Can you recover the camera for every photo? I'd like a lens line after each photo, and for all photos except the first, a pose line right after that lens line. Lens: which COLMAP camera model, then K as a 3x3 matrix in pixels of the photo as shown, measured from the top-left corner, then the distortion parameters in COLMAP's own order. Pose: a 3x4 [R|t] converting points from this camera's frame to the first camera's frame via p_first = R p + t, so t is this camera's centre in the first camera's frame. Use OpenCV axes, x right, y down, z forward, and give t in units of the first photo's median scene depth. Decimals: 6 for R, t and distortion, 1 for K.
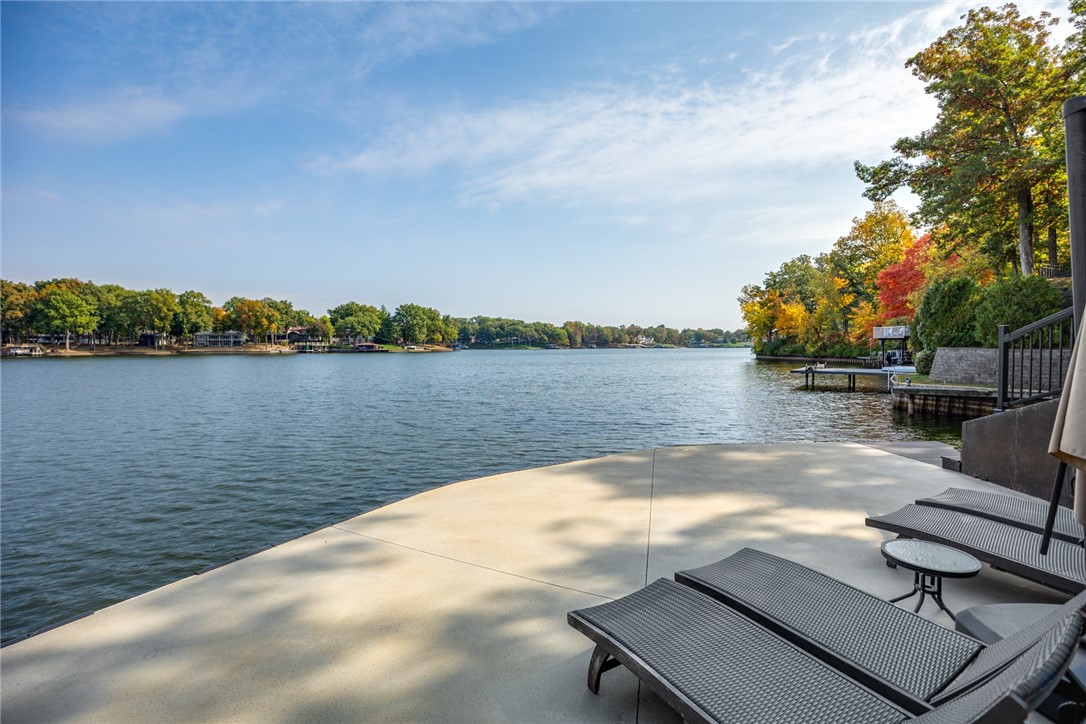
lens RADIAL K [[495.7, 0, 531.1], [0, 495.7, 364.9], [0, 0, 1]] dist [-0.038917, 0.012924]
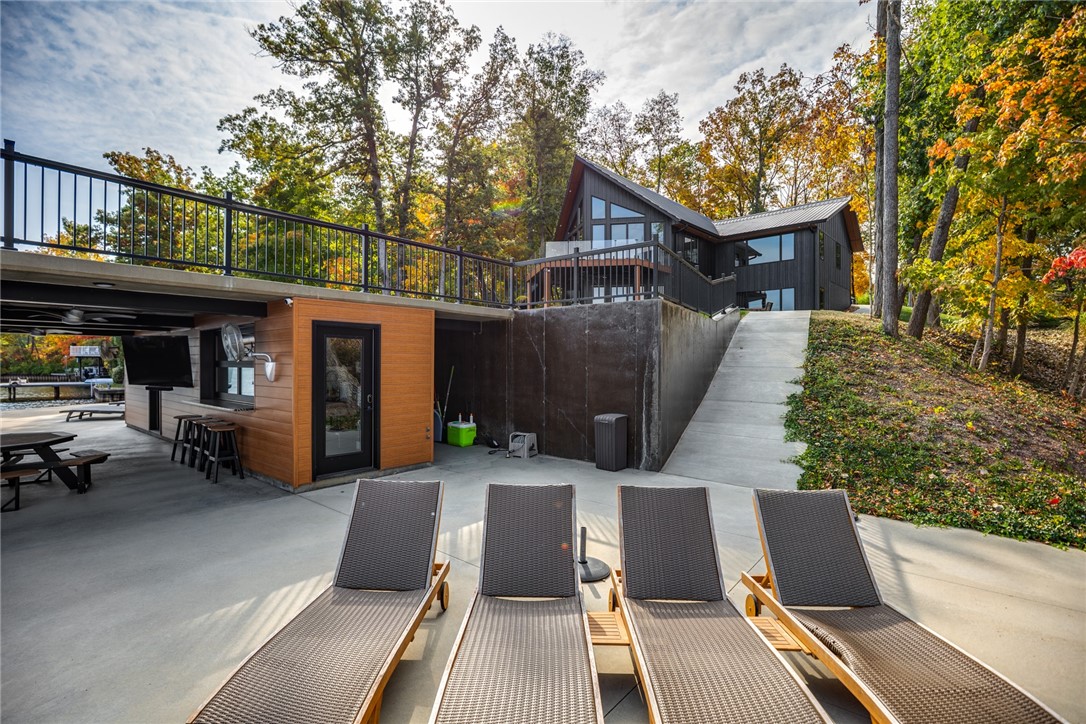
lens RADIAL K [[493.6, 0, 535.8], [0, 493.6, 358.9], [0, 0, 1]] dist [-0.043213, 0.013991]
pose [[0.173444, 0.012086, 0.984770, -0.296140], [0.035055, 0.999215, -0.018437, 0.013642], [-0.984220, 0.037719, 0.172884, -0.359256]]
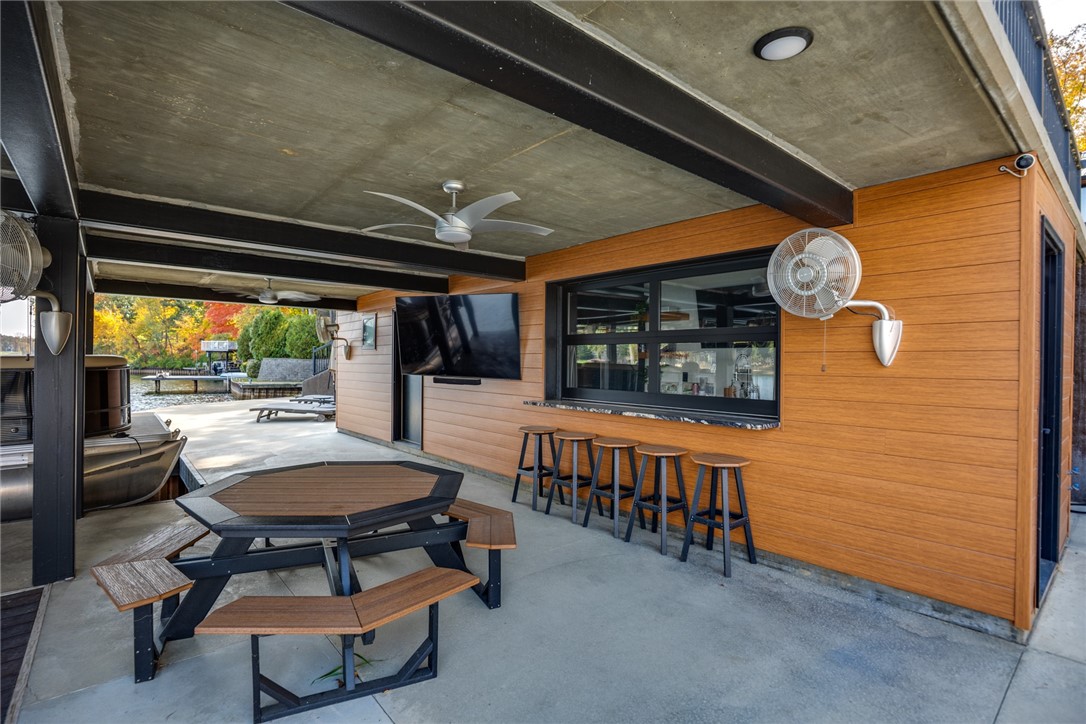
lens RADIAL K [[522.3, 0, 538.4], [0, 522.3, 363.7], [0, 0, 1]] dist [-0.048802, 0.021864]
pose [[0.339961, 0.005704, 0.940422, -0.230319], [0.022395, 0.999649, -0.014159, 0.015068], [-0.940173, 0.025874, 0.339714, -0.203188]]
